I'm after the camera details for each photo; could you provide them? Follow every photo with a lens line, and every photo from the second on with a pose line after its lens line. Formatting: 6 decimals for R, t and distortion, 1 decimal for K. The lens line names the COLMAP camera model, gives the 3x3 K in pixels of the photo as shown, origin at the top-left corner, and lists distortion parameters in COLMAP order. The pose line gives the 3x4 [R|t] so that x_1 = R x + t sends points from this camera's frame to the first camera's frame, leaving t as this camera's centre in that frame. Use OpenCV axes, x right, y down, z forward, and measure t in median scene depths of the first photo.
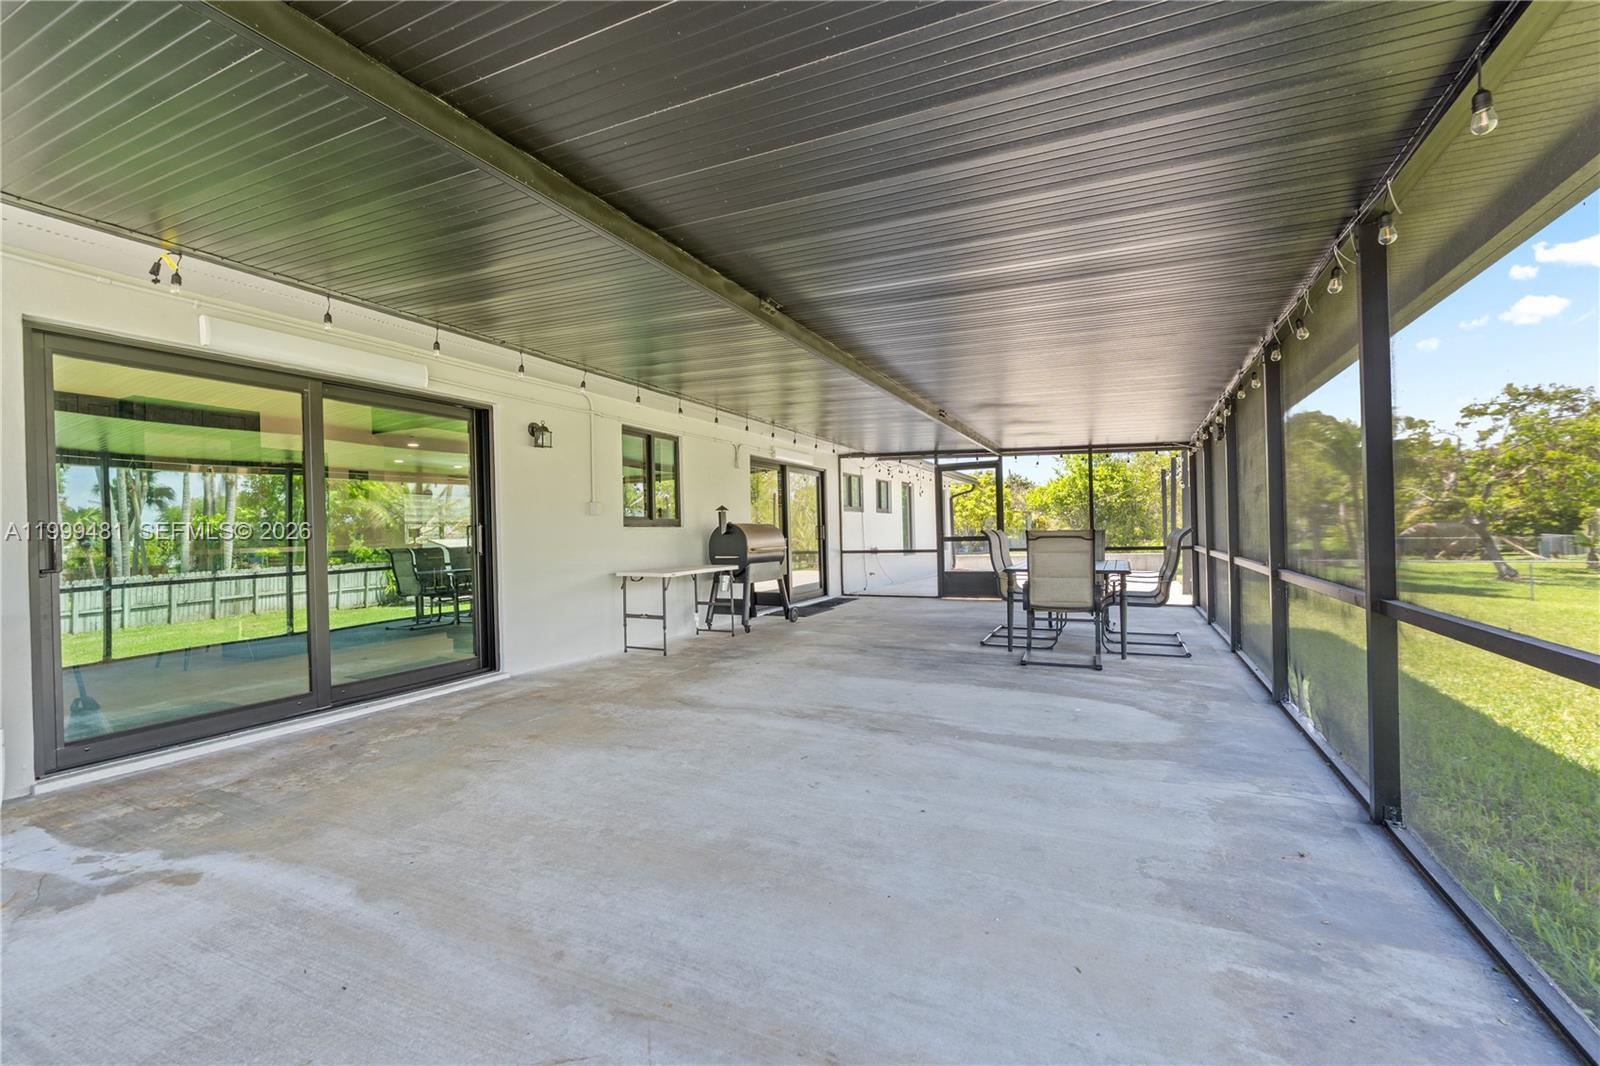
lens RADIAL K [[651.4, 0, 849.2], [0, 651.4, 527.9], [0, 0, 1]] dist [0.000053, -0.000805]
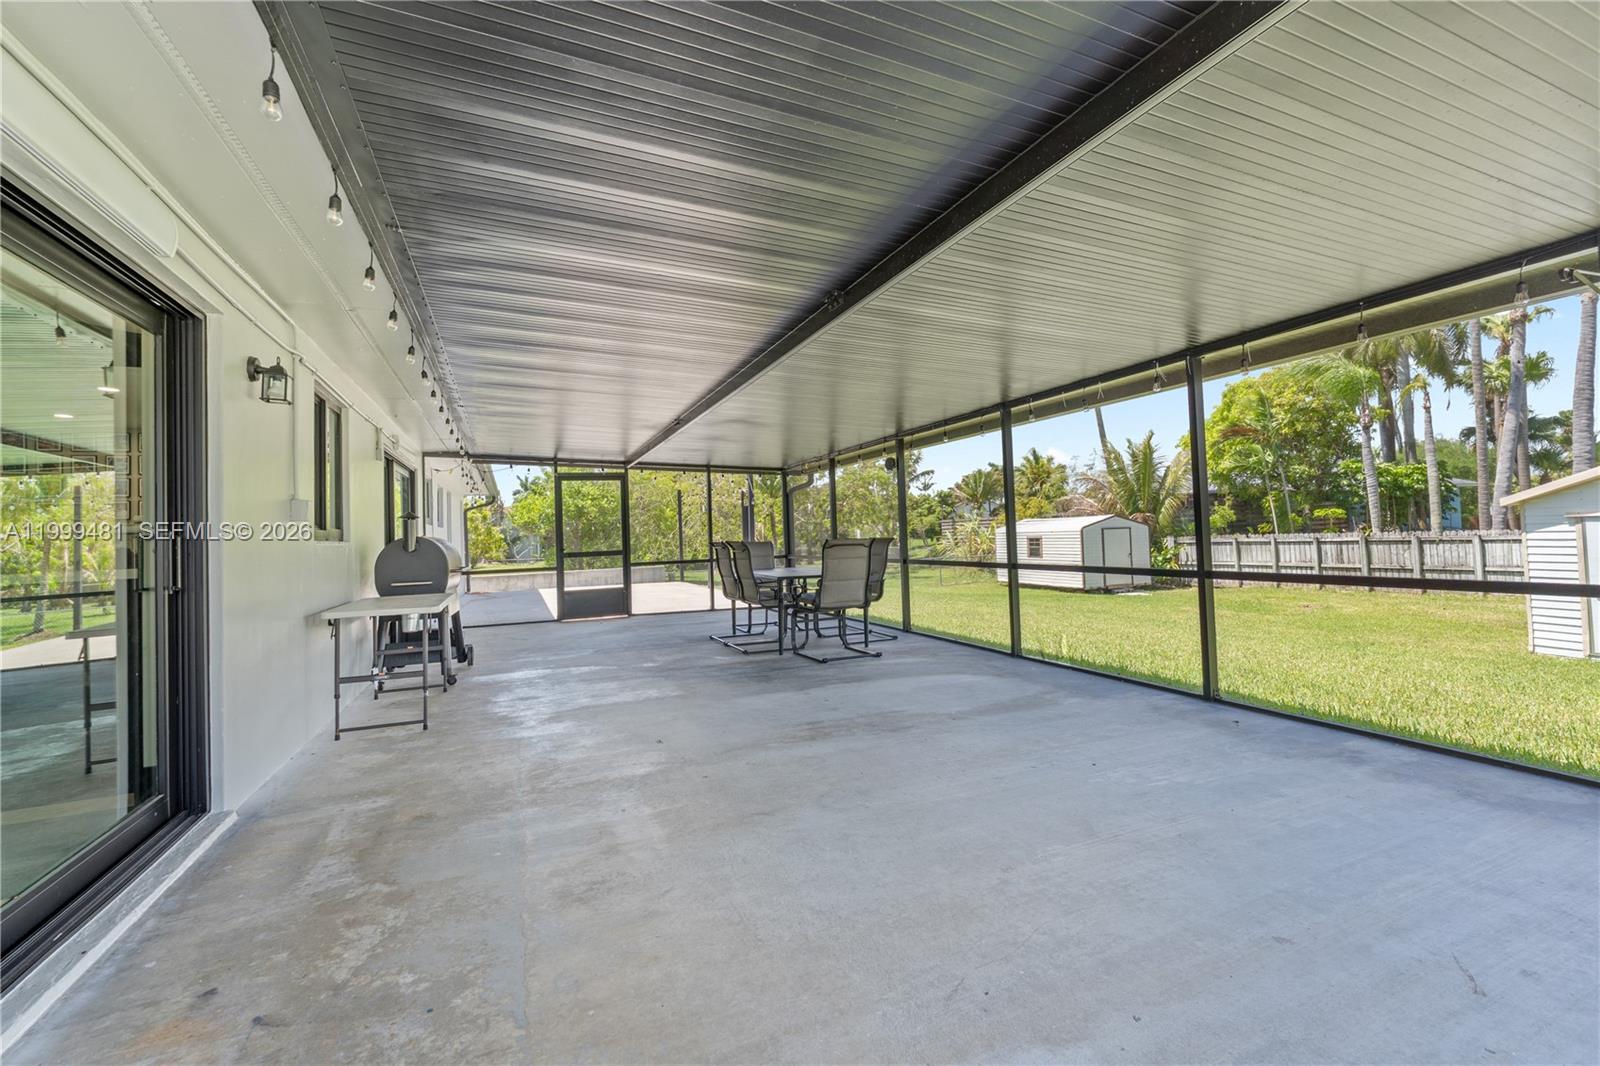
lens RADIAL K [[651.4, 0, 792.2], [0, 651.4, 527.9], [0, 0, 1]] dist [0.000053, -0.000805]
pose [[0.694410, 0.004369, 0.719567, -0.760857], [0.016432, 0.999625, -0.021927, 0.009428], [-0.719392, 0.027050, 0.694077, 0.367326]]
